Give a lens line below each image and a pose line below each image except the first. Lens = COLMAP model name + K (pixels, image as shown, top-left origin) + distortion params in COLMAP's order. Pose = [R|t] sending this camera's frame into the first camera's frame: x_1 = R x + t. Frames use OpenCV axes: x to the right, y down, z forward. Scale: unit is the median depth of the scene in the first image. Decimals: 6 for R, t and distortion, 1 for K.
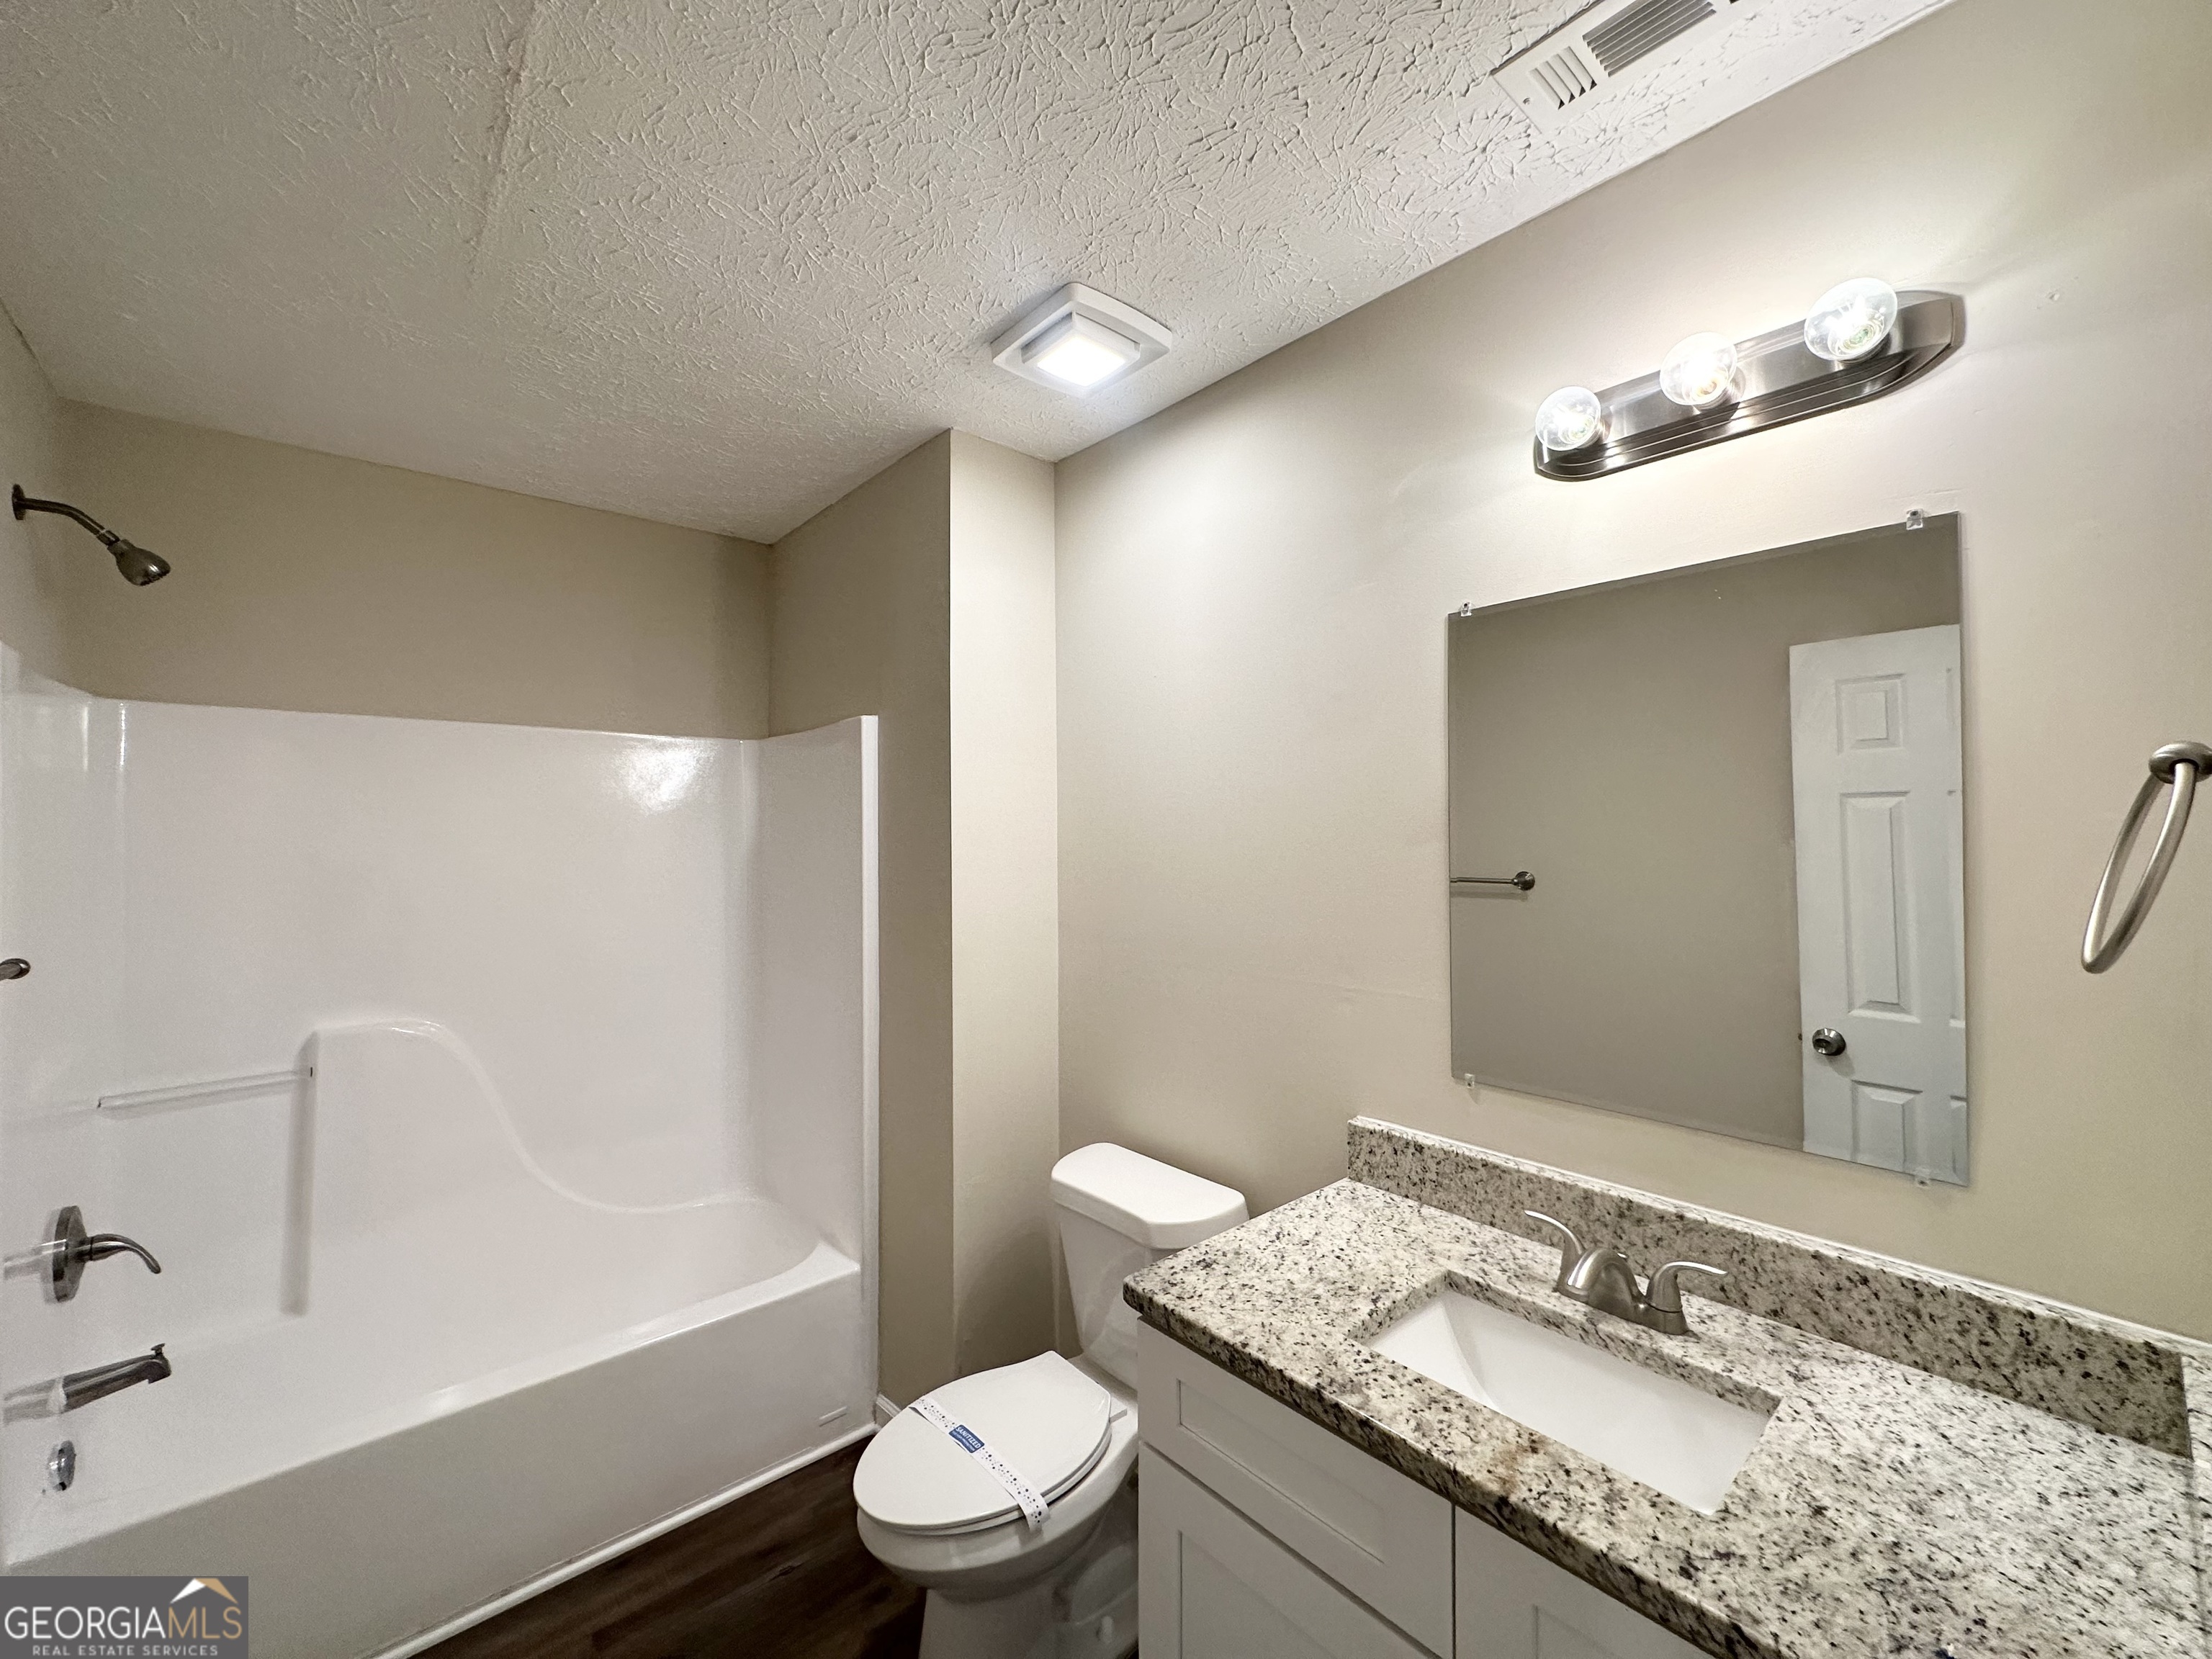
lens RADIAL K [[882.7, 0, 1106.0], [0, 882.7, 829.5], [0, 0, 1]] dist [0.001068, 0.000233]
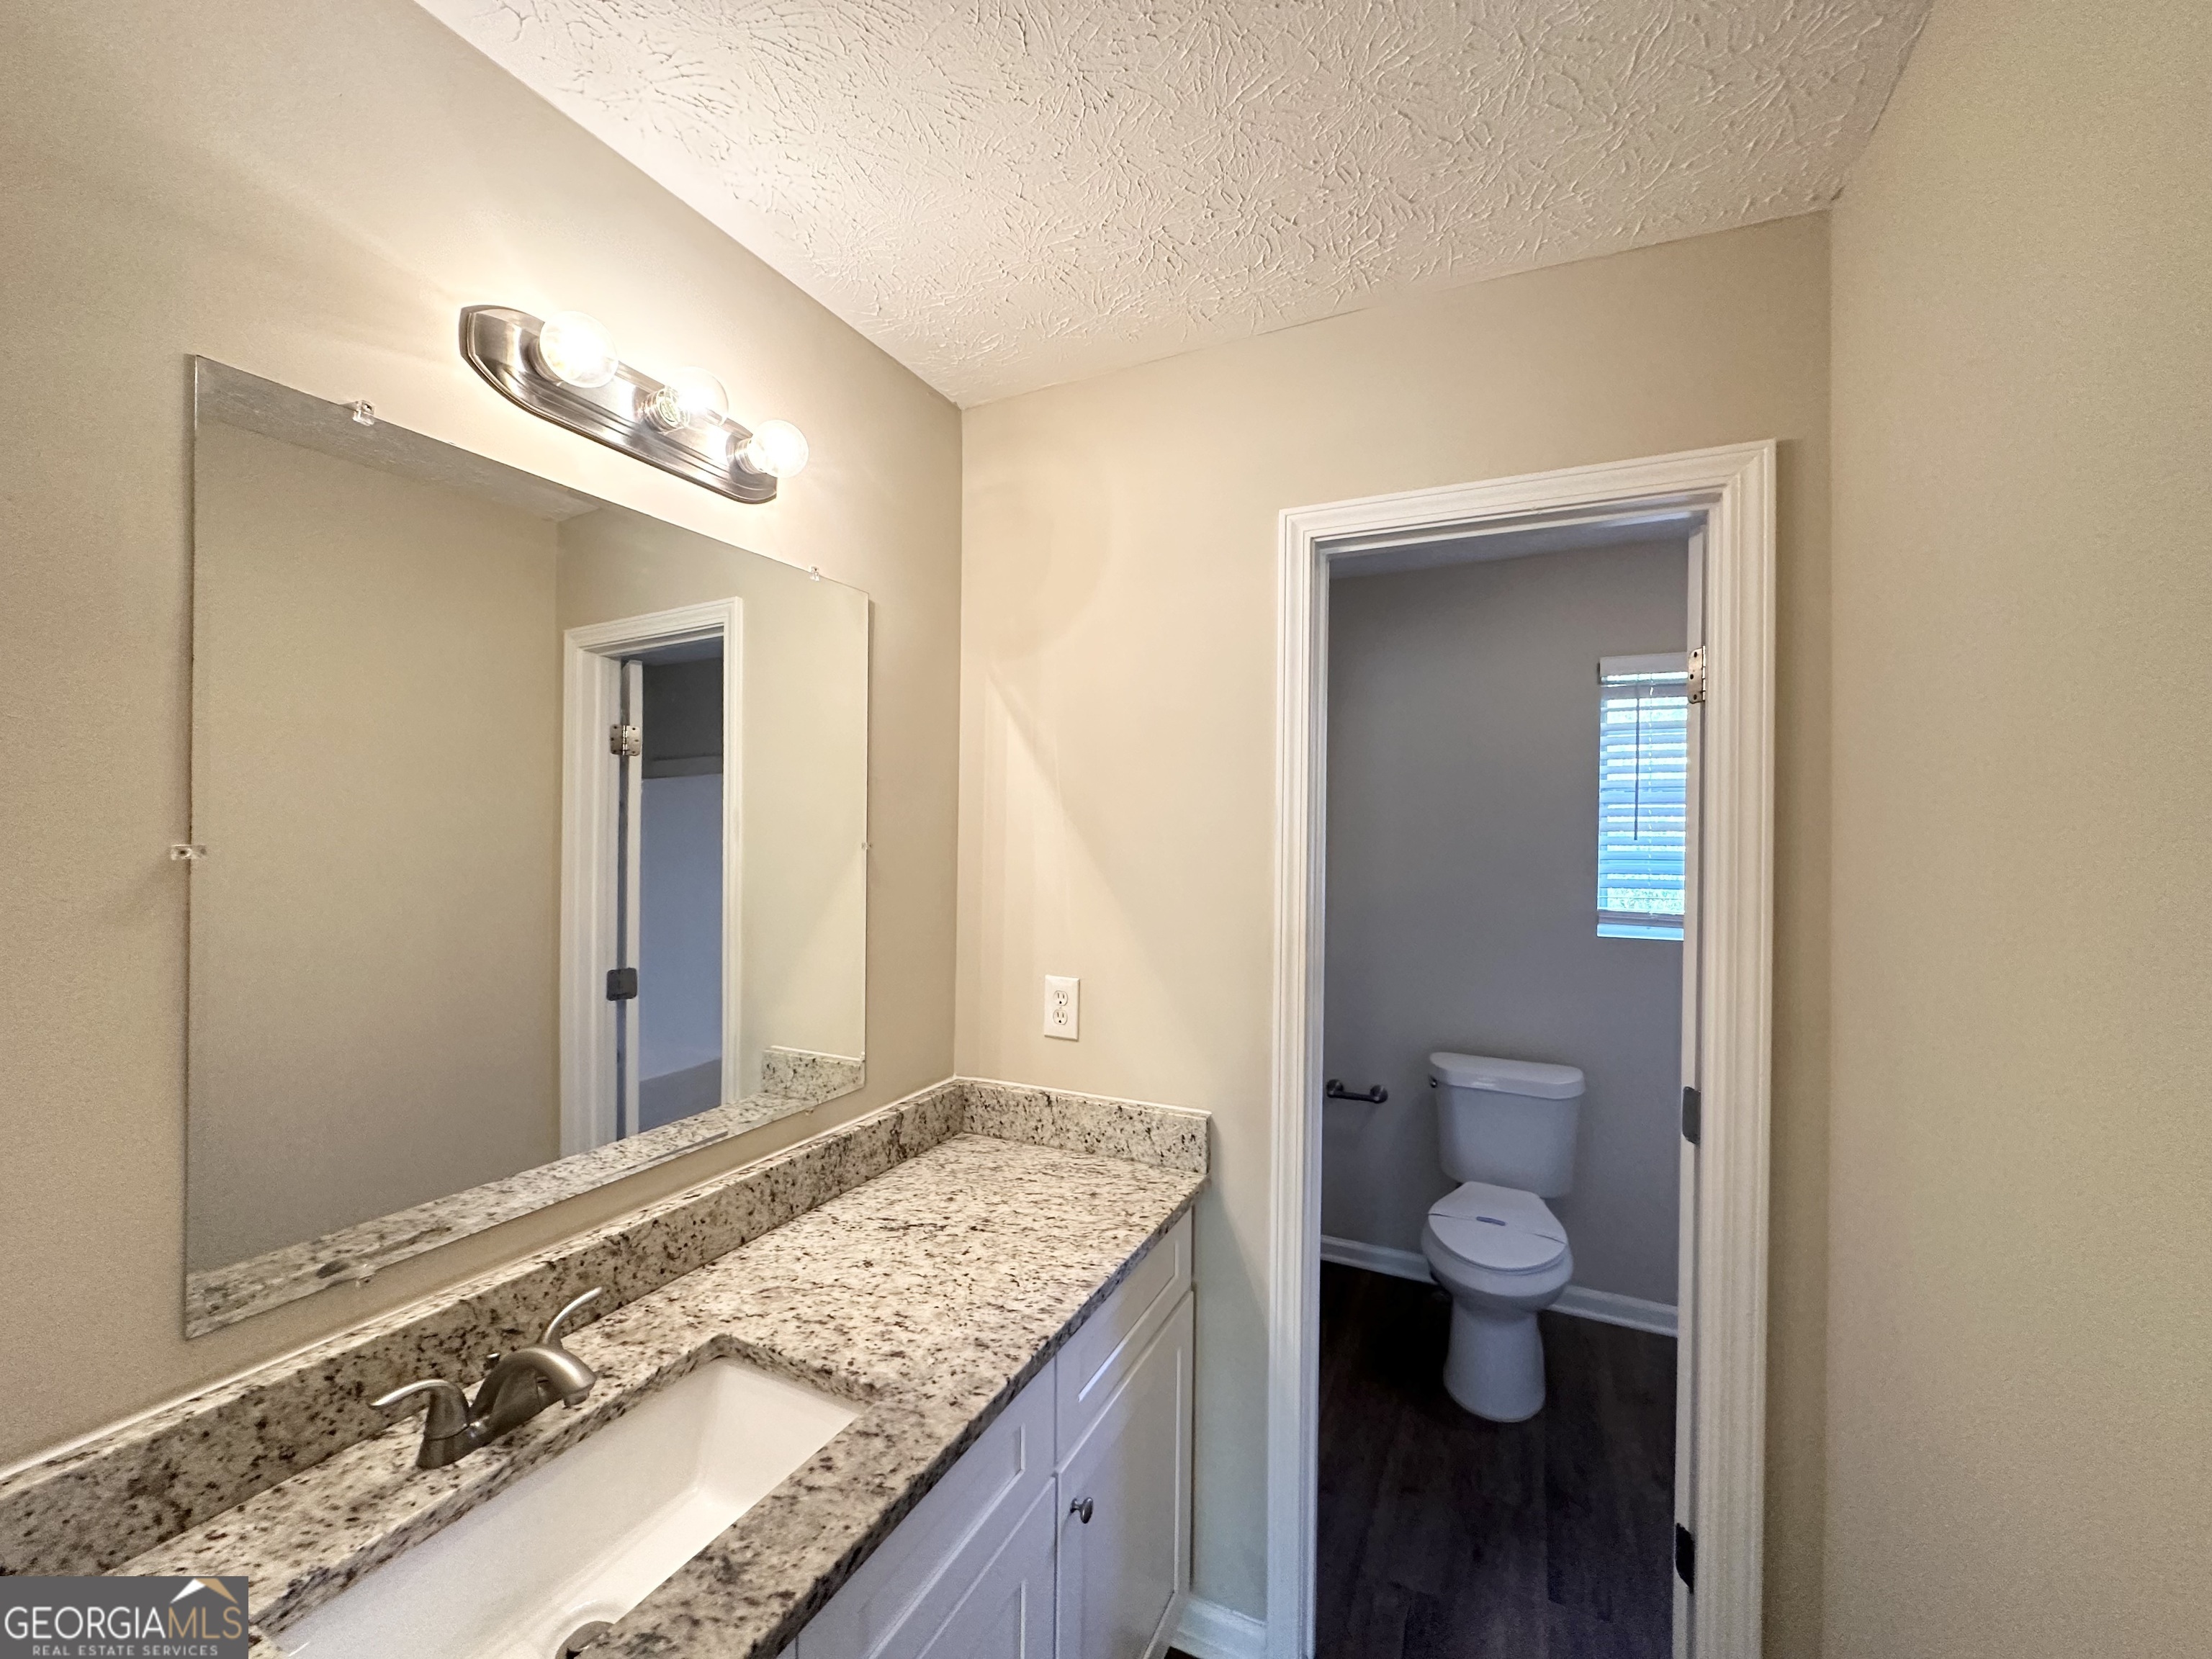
lens RADIAL K [[882.7, 0, 1106.0], [0, 882.7, 829.5], [0, 0, 1]] dist [0.001068, 0.000233]
pose [[-0.401015, 0.002396, 0.916068, -0.380626], [-0.003998, 0.999982, -0.004365, -0.006130], [-0.916063, -0.005413, -0.400998, 0.783668]]
